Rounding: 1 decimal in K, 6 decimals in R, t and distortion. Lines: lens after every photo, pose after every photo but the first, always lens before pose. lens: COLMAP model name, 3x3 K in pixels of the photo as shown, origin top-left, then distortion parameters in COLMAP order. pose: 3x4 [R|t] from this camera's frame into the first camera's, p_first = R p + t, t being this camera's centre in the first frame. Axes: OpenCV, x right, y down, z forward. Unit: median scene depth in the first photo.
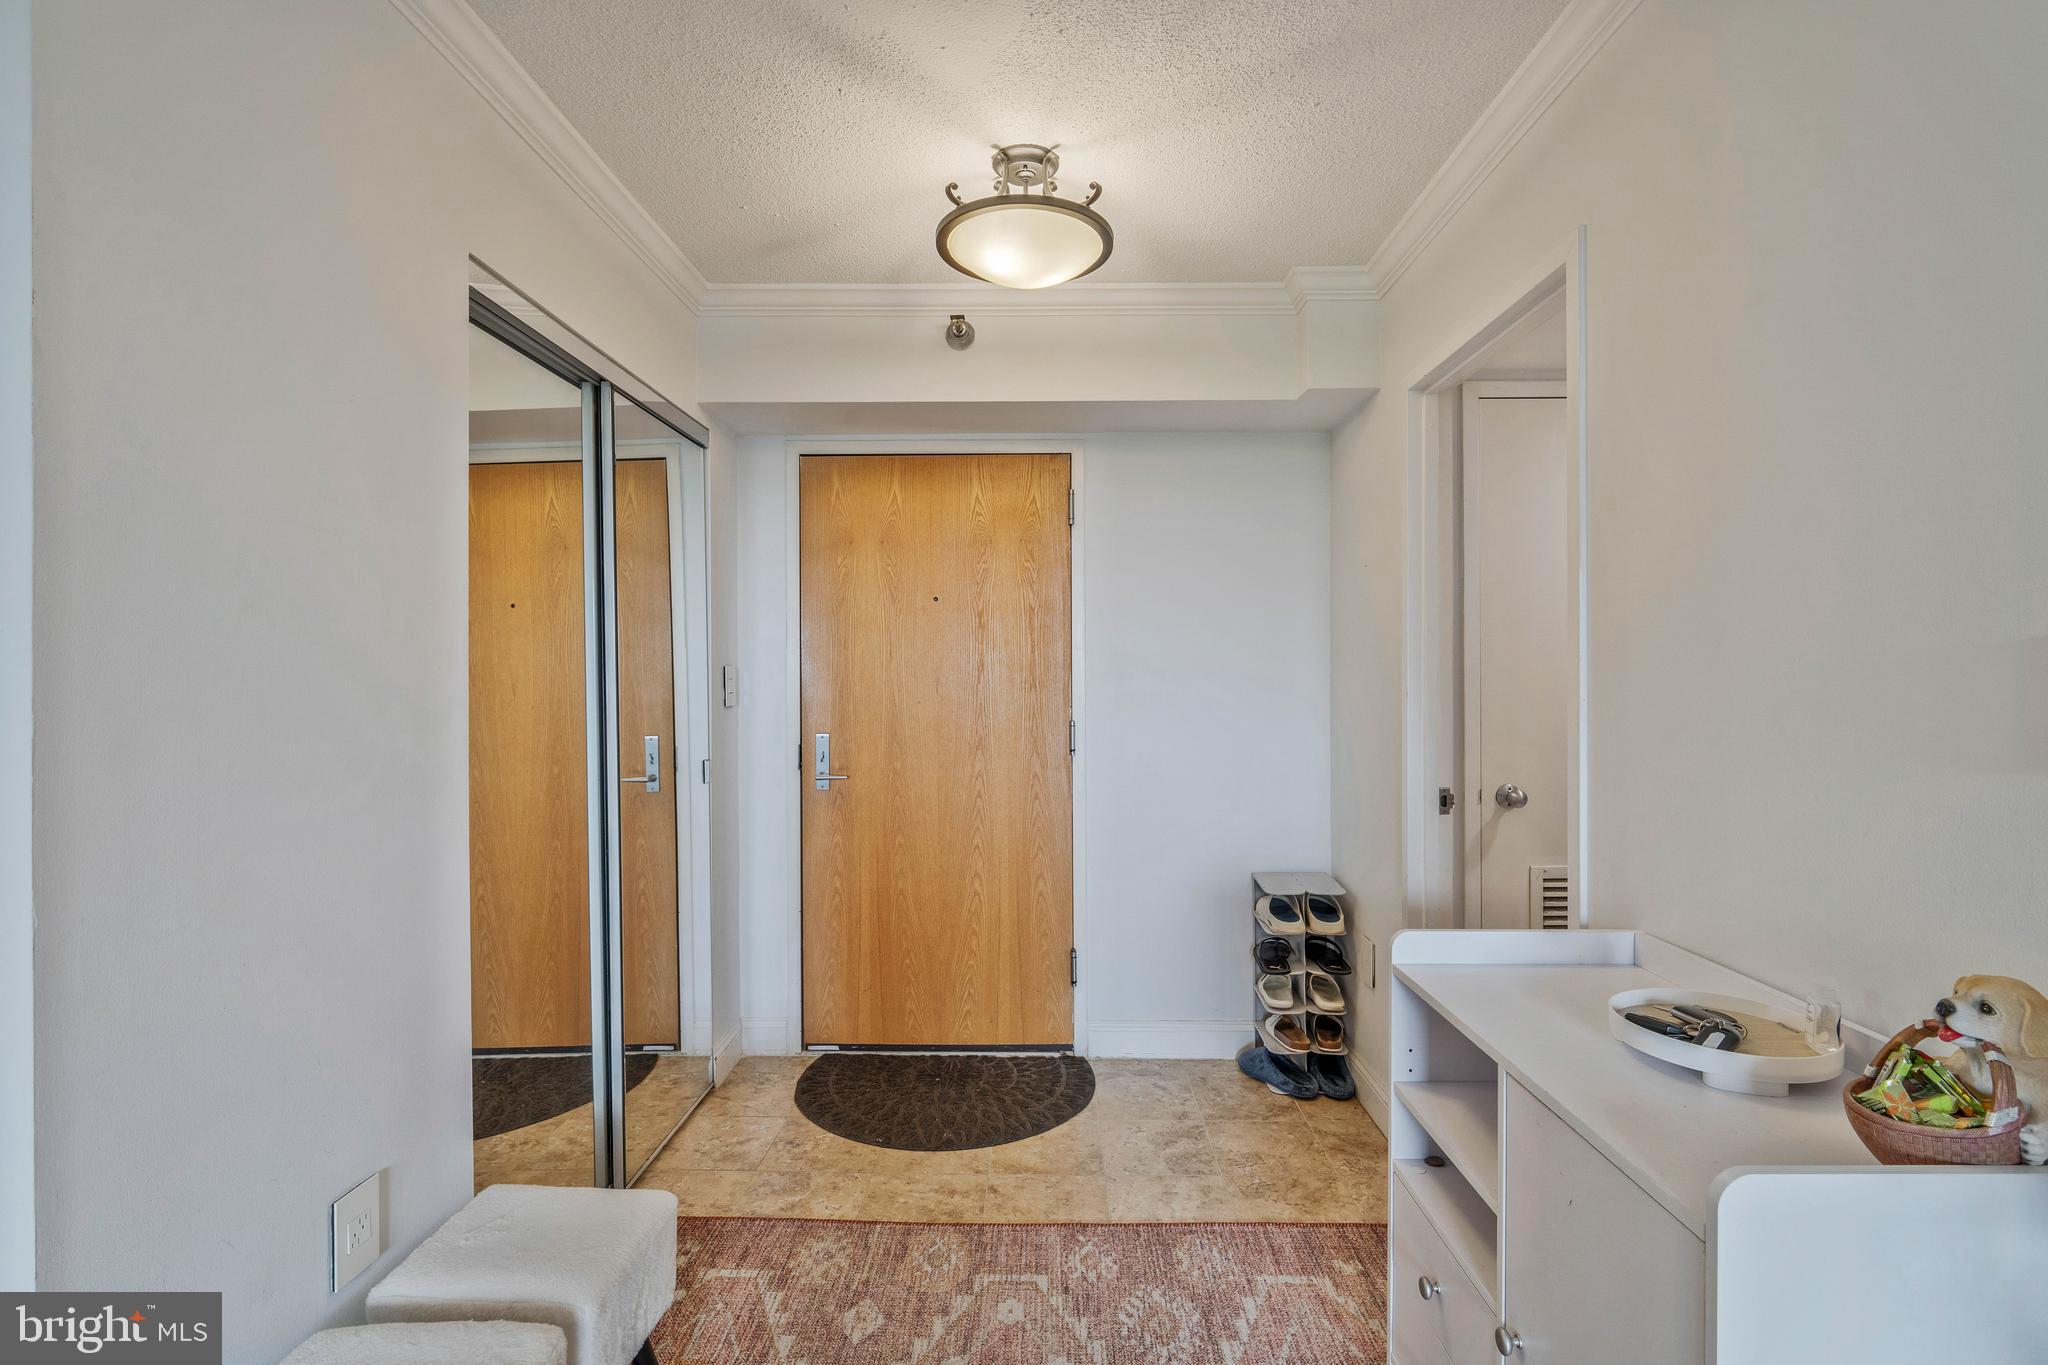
lens RADIAL K [[948.7, 0, 1026.9], [0, 948.7, 686.2], [0, 0, 1]] dist [-0.003367, -0.003336]
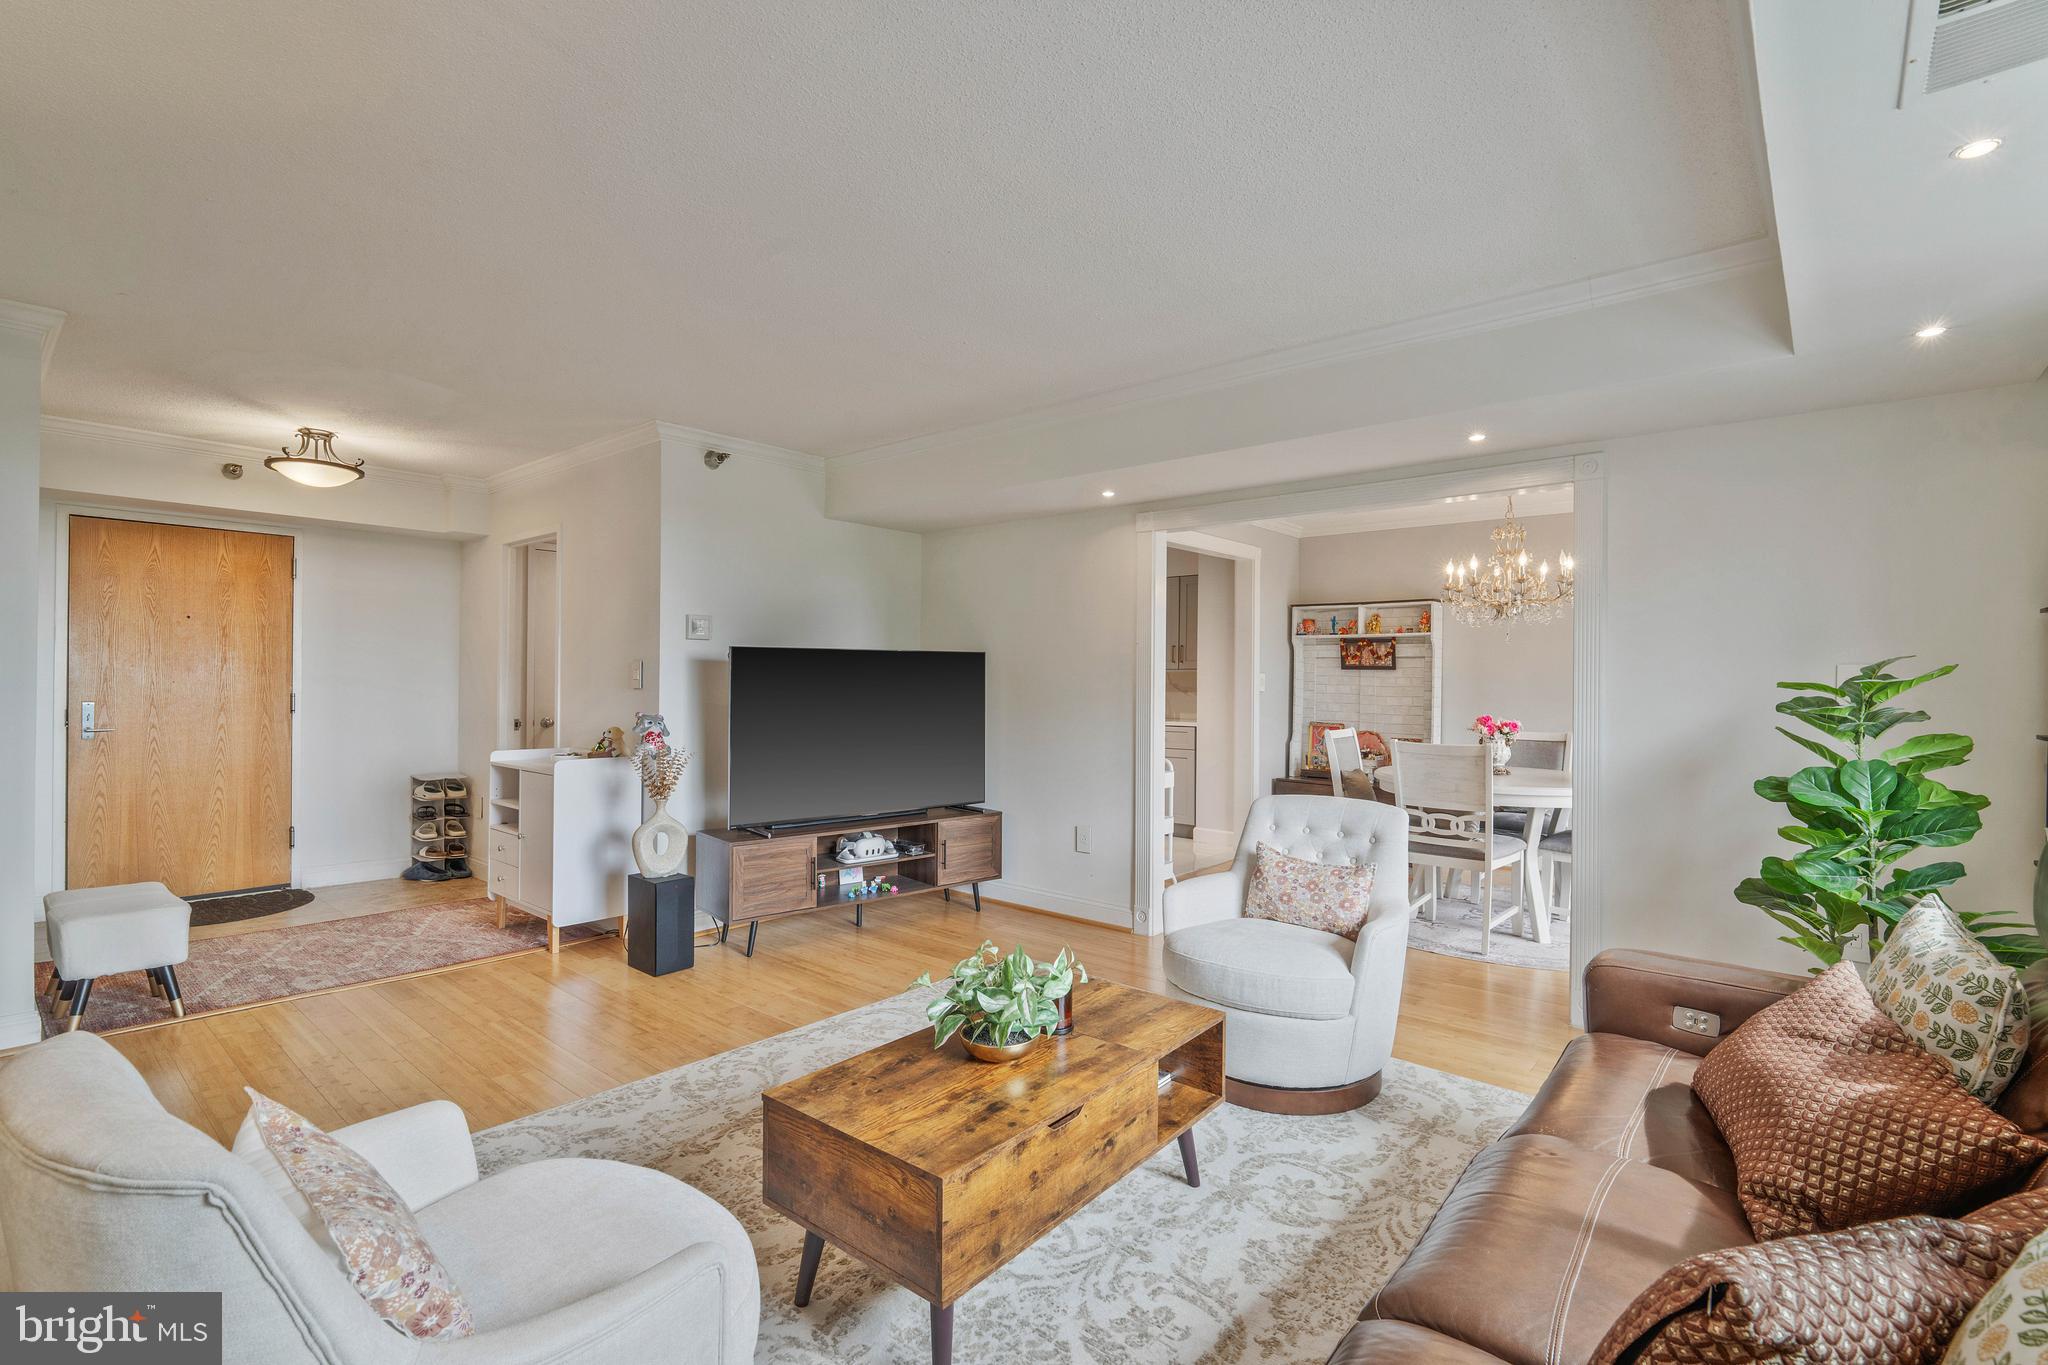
lens RADIAL K [[948.7, 0, 1027.2], [0, 948.7, 678.2], [0, 0, 1]] dist [-0.003367, -0.003336]
pose [[0.639499, 0.008462, 0.768746, -0.439185], [-0.004765, 0.999964, -0.007044, 0.016479], [-0.768778, 0.000842, 0.639516, -1.171490]]
